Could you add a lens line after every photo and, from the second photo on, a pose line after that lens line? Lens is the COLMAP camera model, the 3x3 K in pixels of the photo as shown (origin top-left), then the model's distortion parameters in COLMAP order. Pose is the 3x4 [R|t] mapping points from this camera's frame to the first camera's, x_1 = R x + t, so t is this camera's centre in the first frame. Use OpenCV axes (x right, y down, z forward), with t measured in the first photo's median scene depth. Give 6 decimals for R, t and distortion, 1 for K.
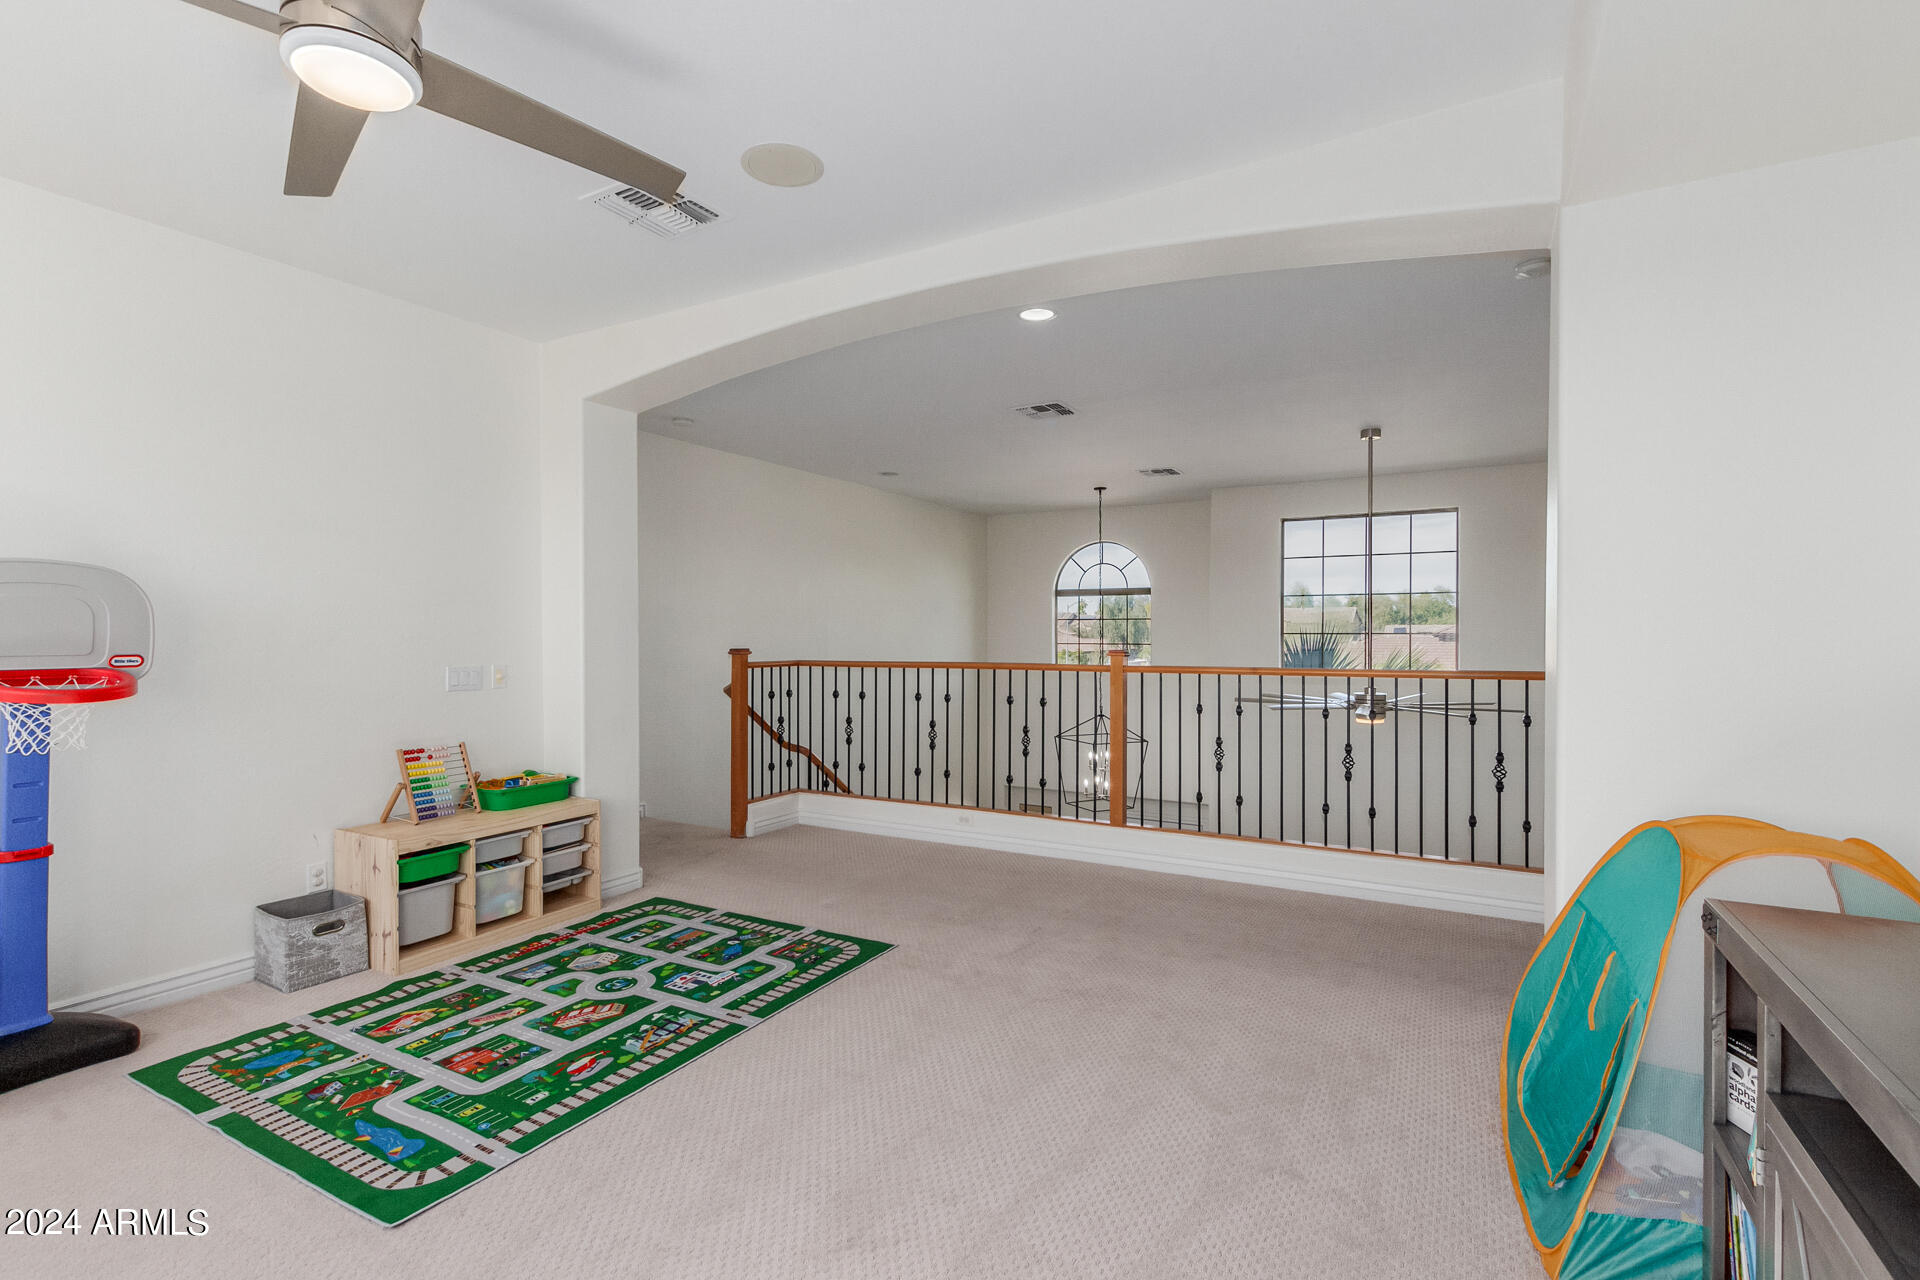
lens RADIAL K [[880.6, 0, 950.9], [0, 880.6, 635.0], [0, 0, 1]] dist [-0.000743, -0.000007]
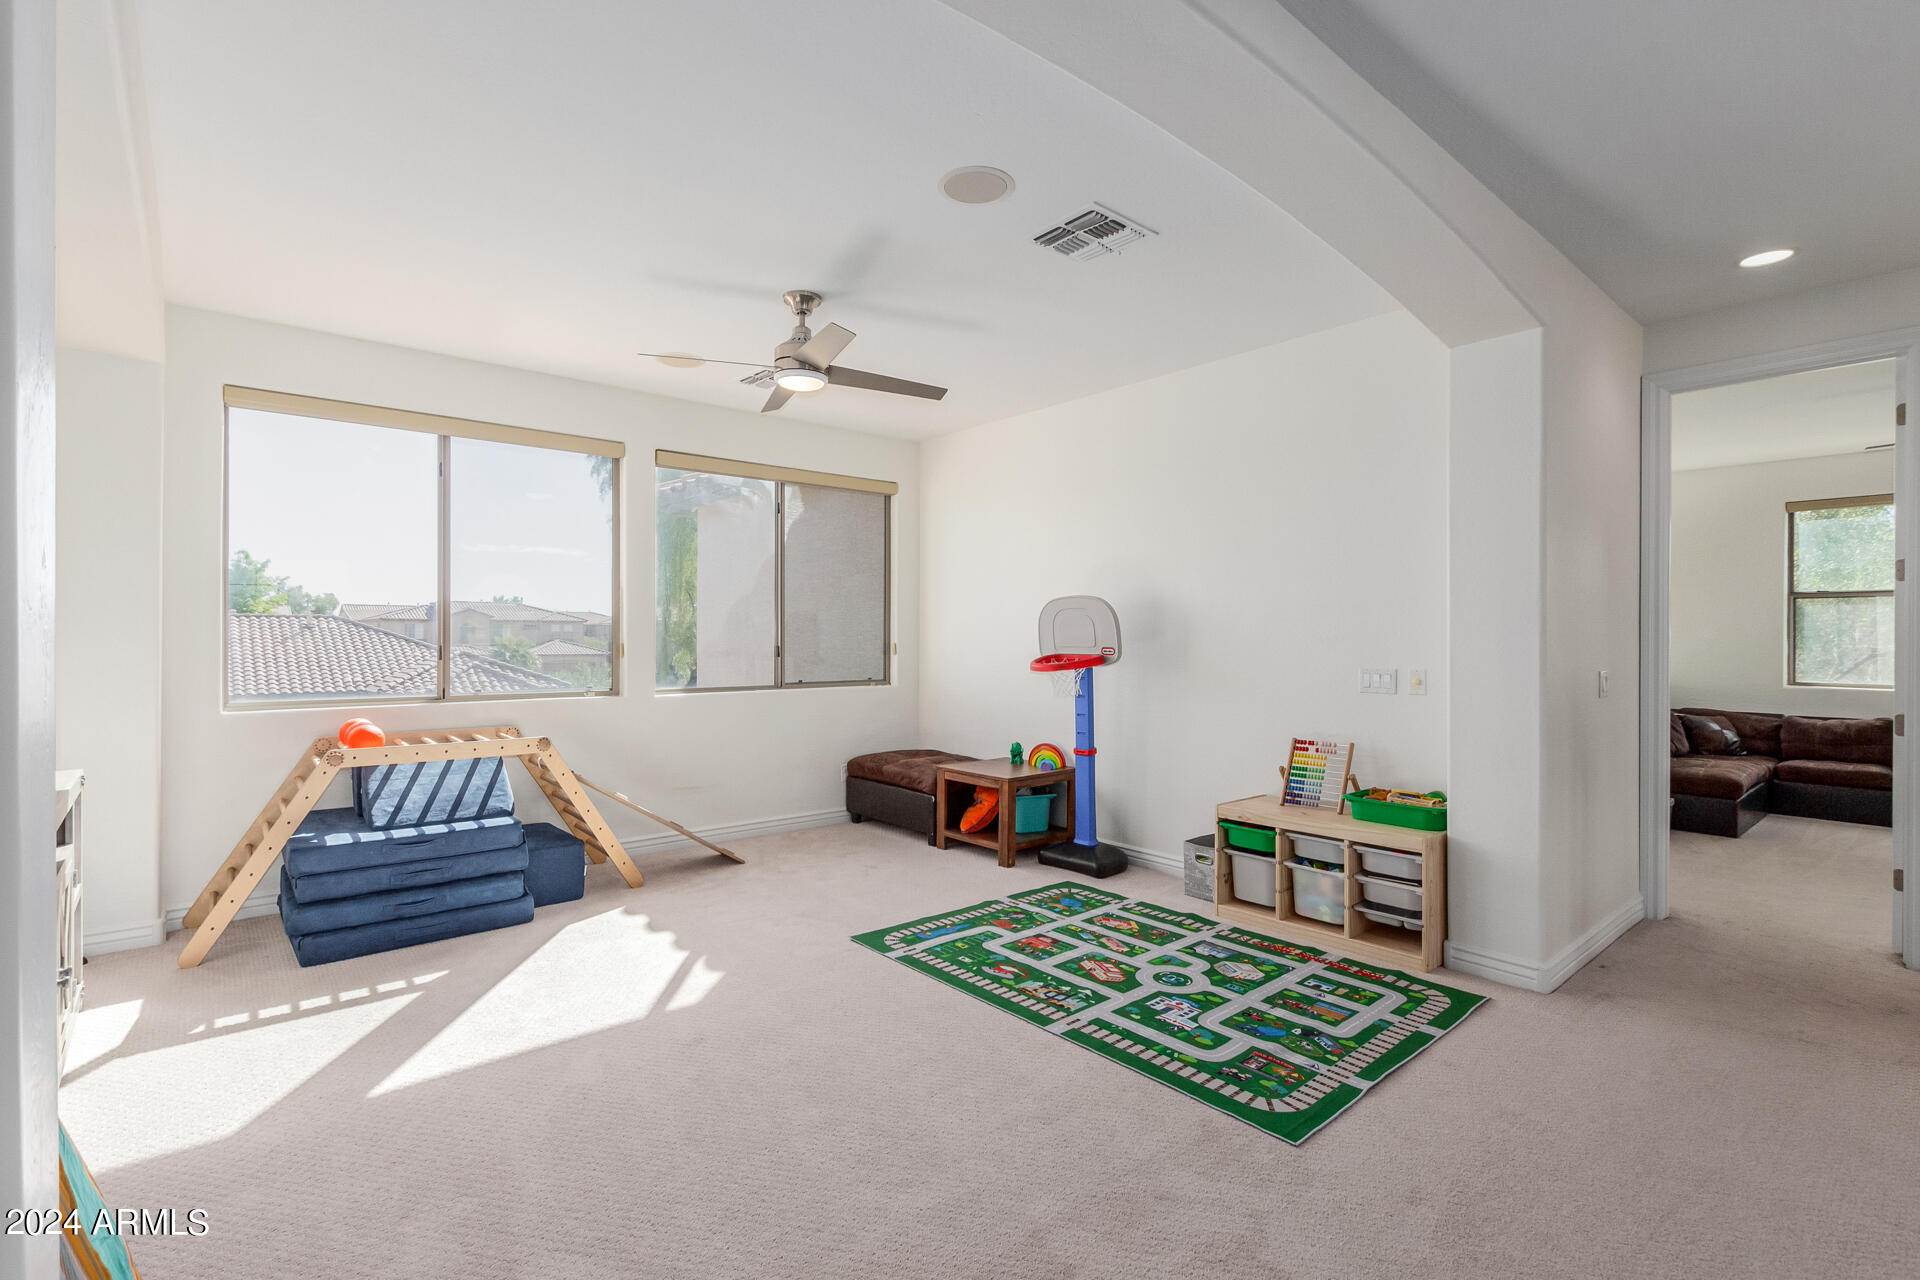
lens RADIAL K [[880.6, 0, 950.9], [0, 880.6, 635.0], [0, 0, 1]] dist [-0.000743, -0.000007]
pose [[-0.334971, -0.003651, -0.942221, 0.681924], [-0.005616, 0.999982, -0.001878, 0.003295], [0.942212, 0.004663, -0.334985, 1.125903]]
